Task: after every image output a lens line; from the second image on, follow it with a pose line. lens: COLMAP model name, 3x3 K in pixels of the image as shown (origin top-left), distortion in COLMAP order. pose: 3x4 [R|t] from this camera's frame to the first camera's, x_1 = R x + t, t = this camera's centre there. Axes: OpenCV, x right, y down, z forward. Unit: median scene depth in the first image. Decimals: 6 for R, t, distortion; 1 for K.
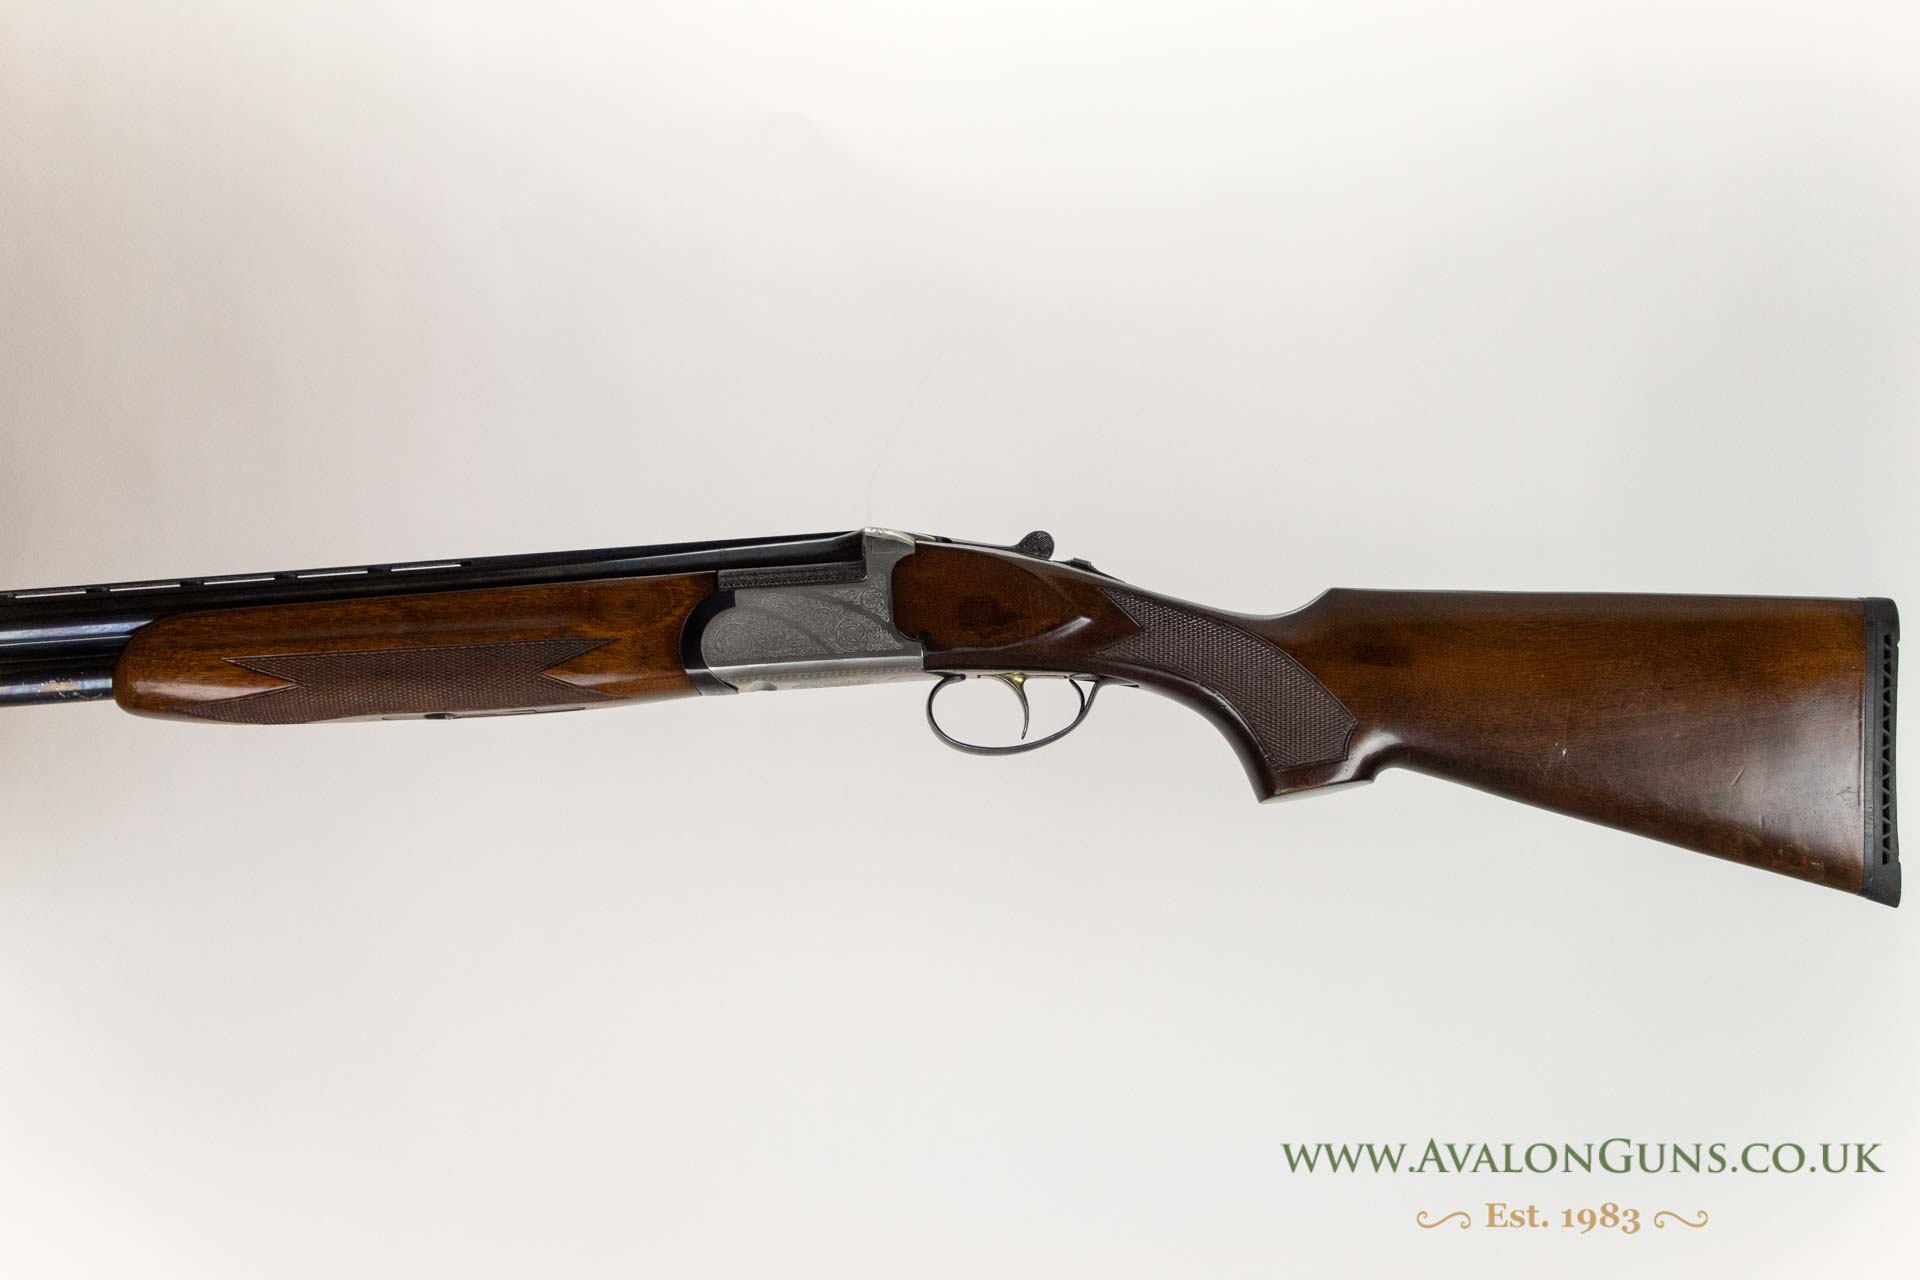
lens RADIAL K [[3574.9, 0, 960.0], [0, 3574.9, 640.0], [0, 0, 1]] dist [0.002649, 0.000209]
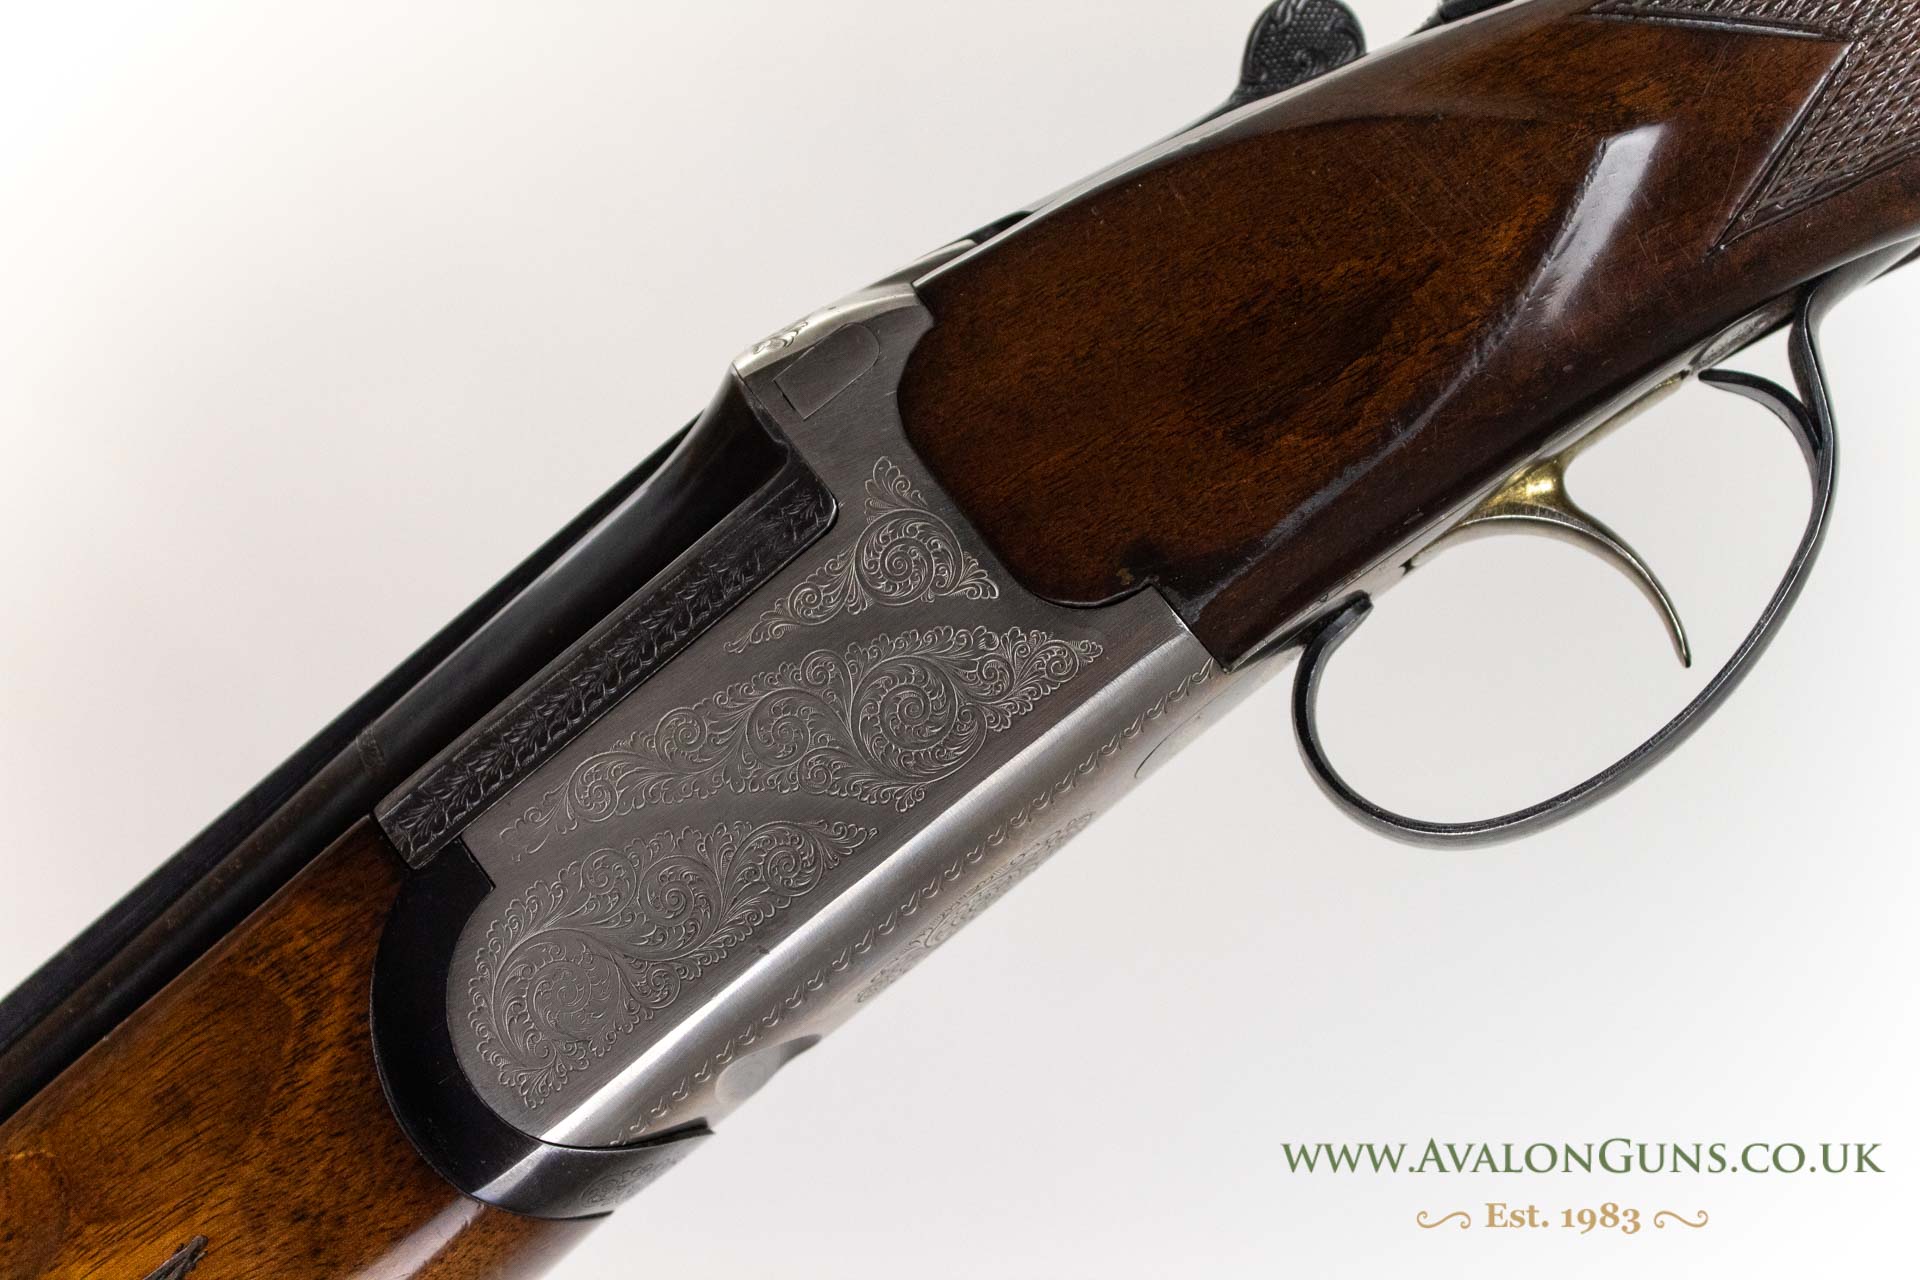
lens RADIAL K [[3140.9, 0, 960.0], [0, 3140.9, 640.0], [0, 0, 1]] dist [-0.016021, -0.045138]
pose [[0.813743, -0.577395, -0.066617, -0.009229], [0.576356, 0.816413, -0.035831, 0.003929], [0.075076, -0.009238, 0.997135, 0.772018]]
